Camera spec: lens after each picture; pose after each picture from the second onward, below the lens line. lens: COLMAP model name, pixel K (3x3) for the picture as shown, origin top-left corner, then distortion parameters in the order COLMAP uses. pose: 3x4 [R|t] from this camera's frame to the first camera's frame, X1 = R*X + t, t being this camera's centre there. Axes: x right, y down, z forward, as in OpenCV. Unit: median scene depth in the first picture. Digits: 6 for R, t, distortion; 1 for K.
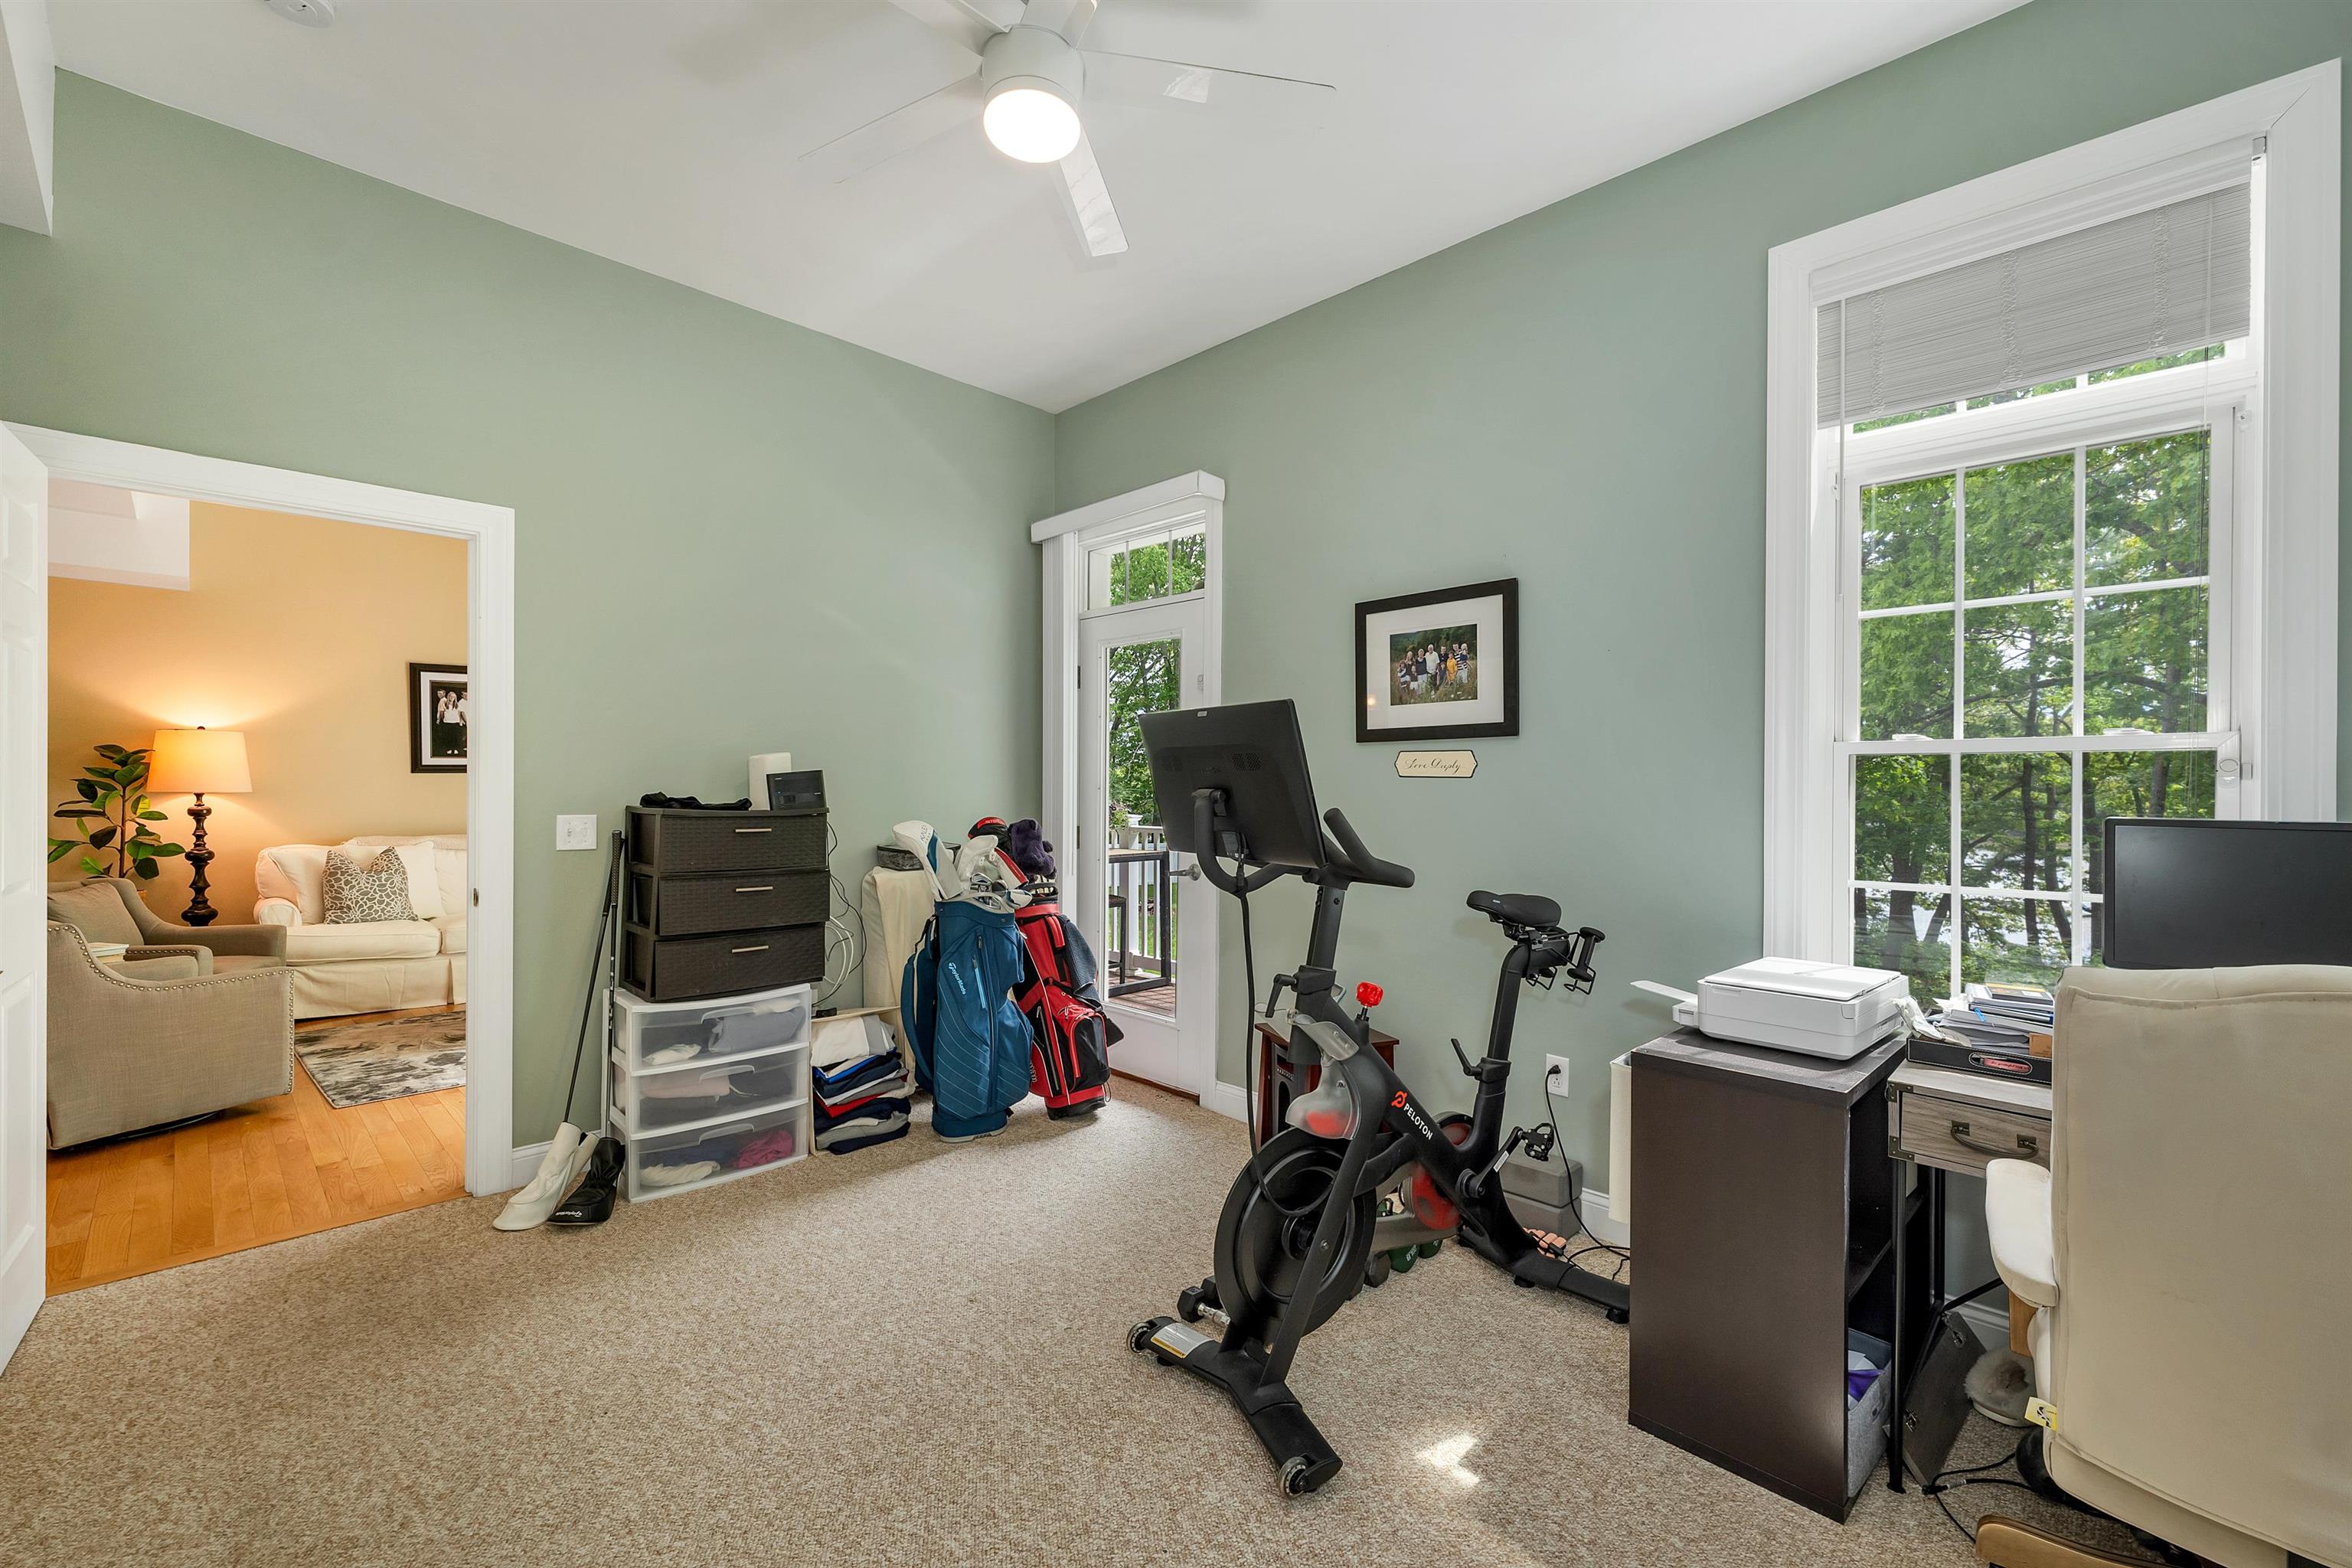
lens RADIAL K [[980.2, 0, 1170.8], [0, 980.2, 790.9], [0, 0, 1]] dist [0.002758, -0.000114]
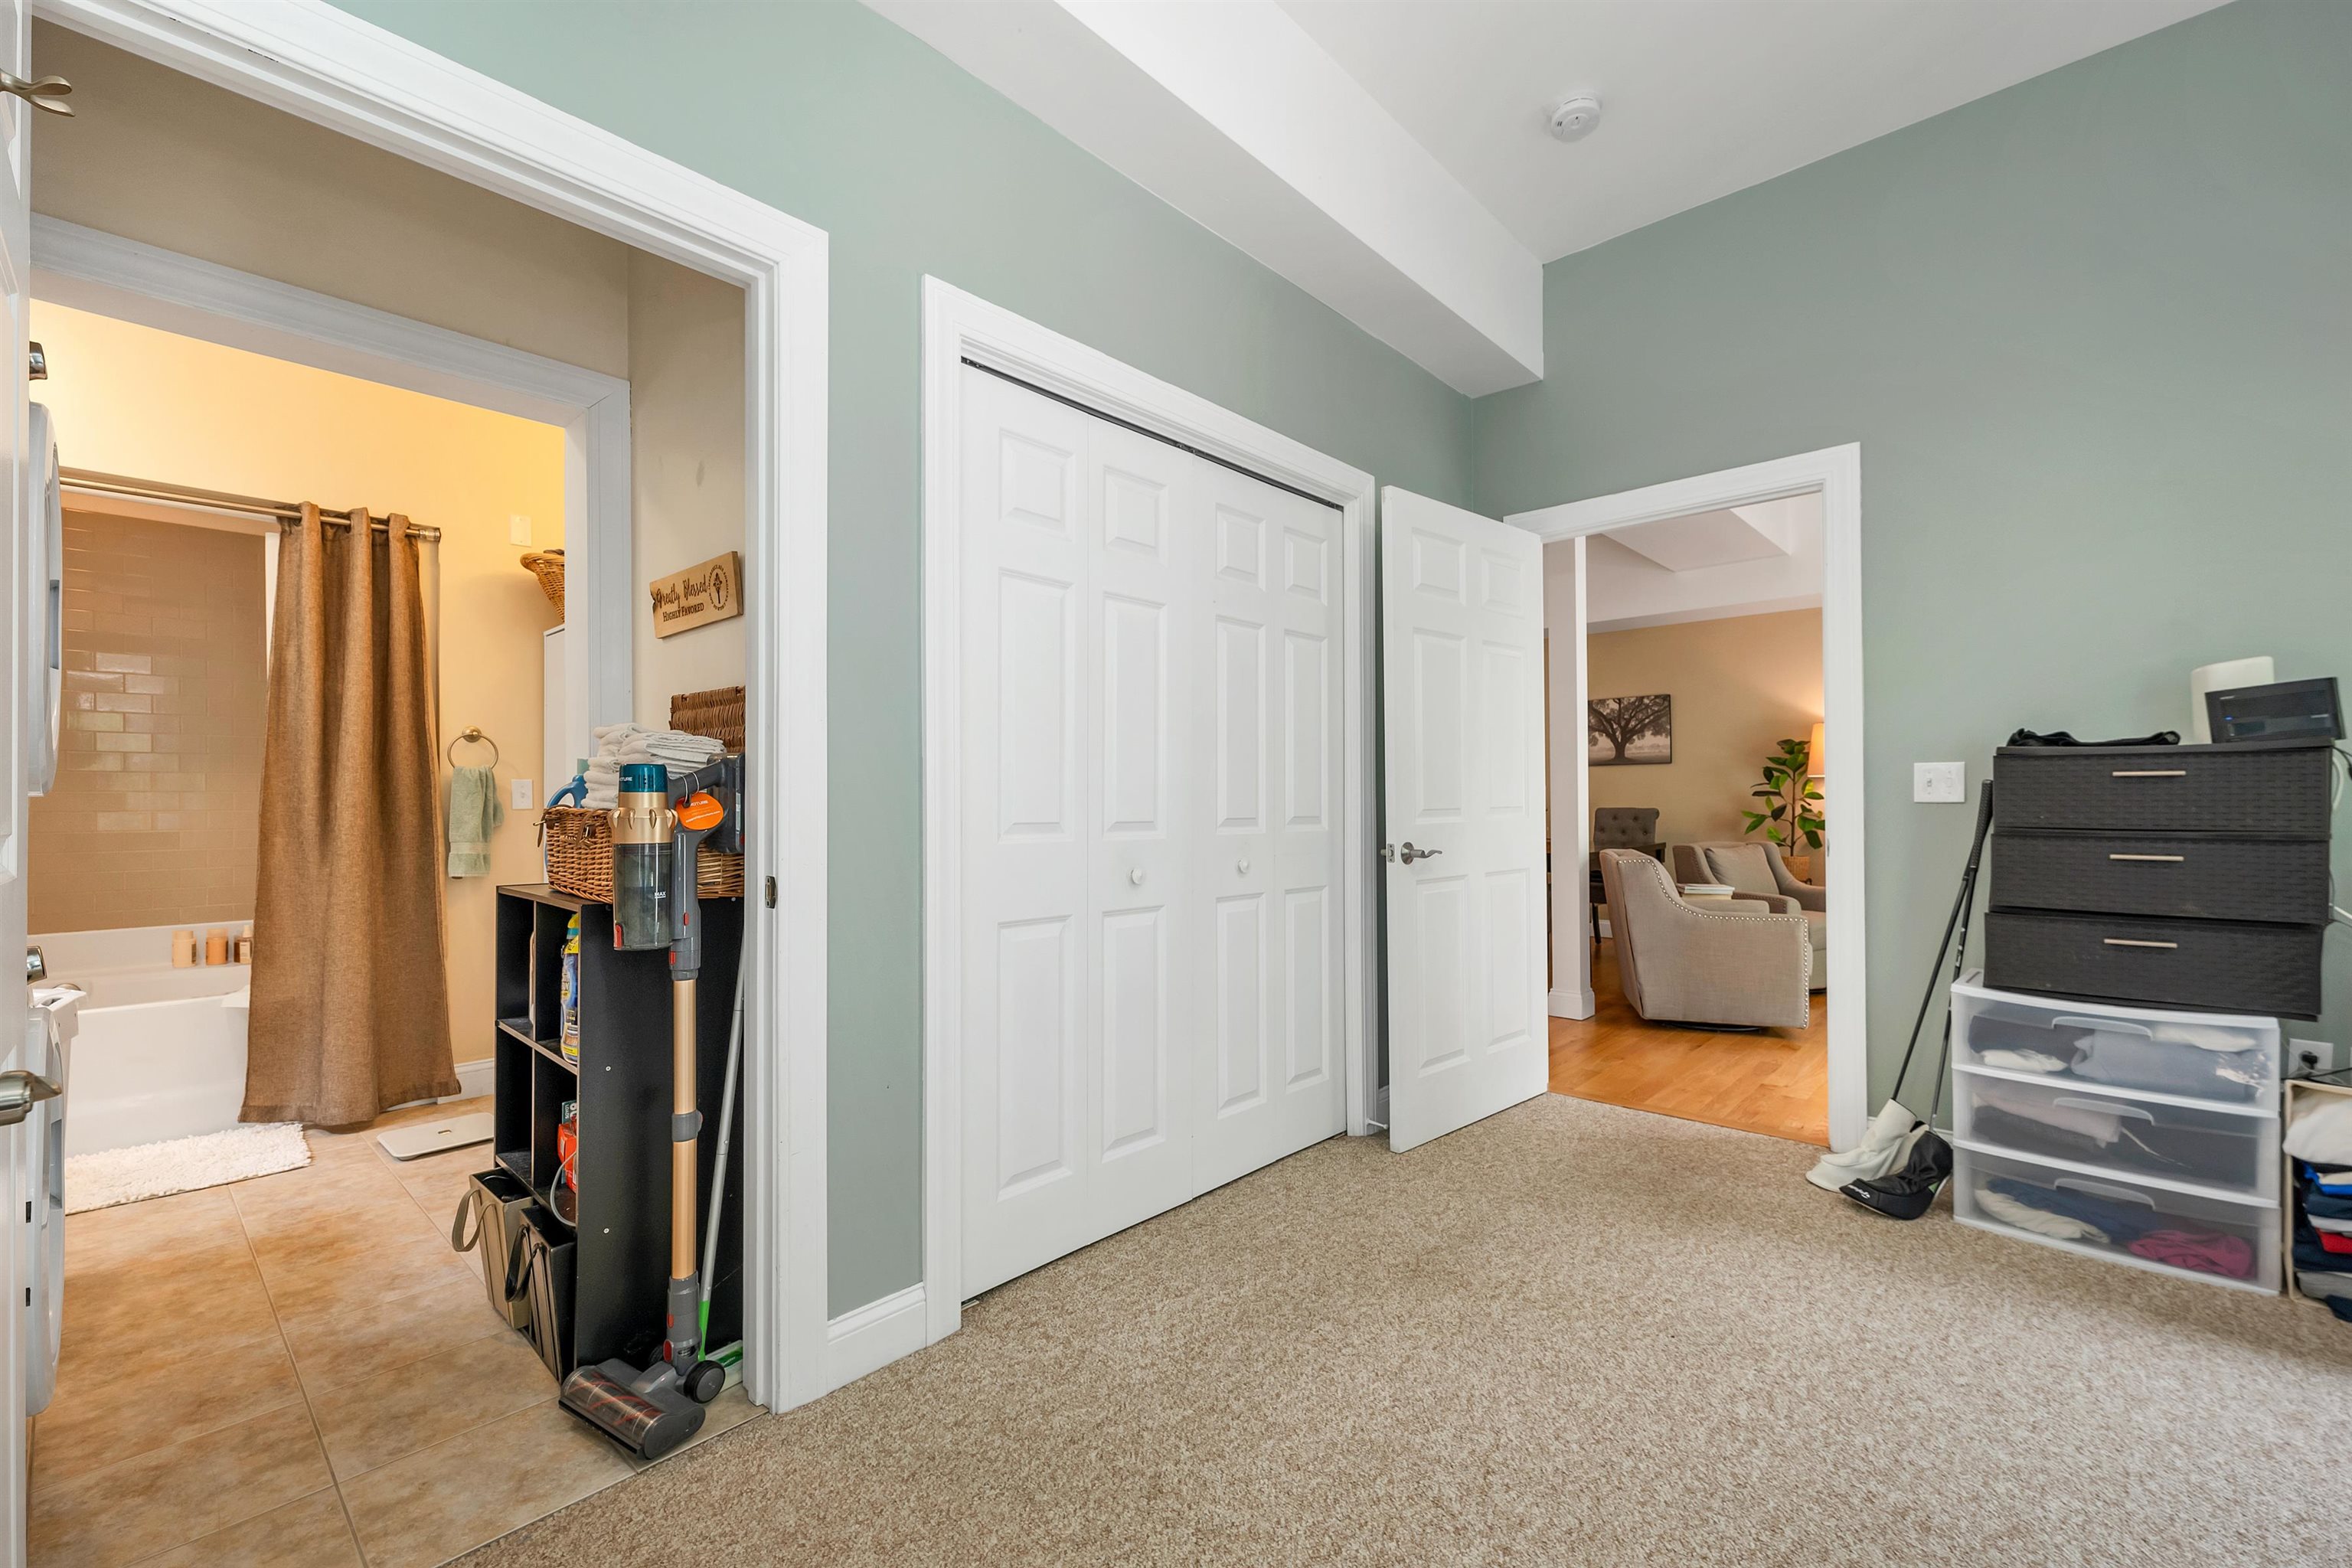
lens RADIAL K [[980.2, 0, 1170.8], [0, 980.2, 790.9], [0, 0, 1]] dist [0.002758, -0.000114]
pose [[0.036615, -0.014631, -0.999222, 0.248666], [0.001685, 0.999892, -0.014579, 0.062972], [0.999328, -0.001150, 0.036635, 0.289828]]
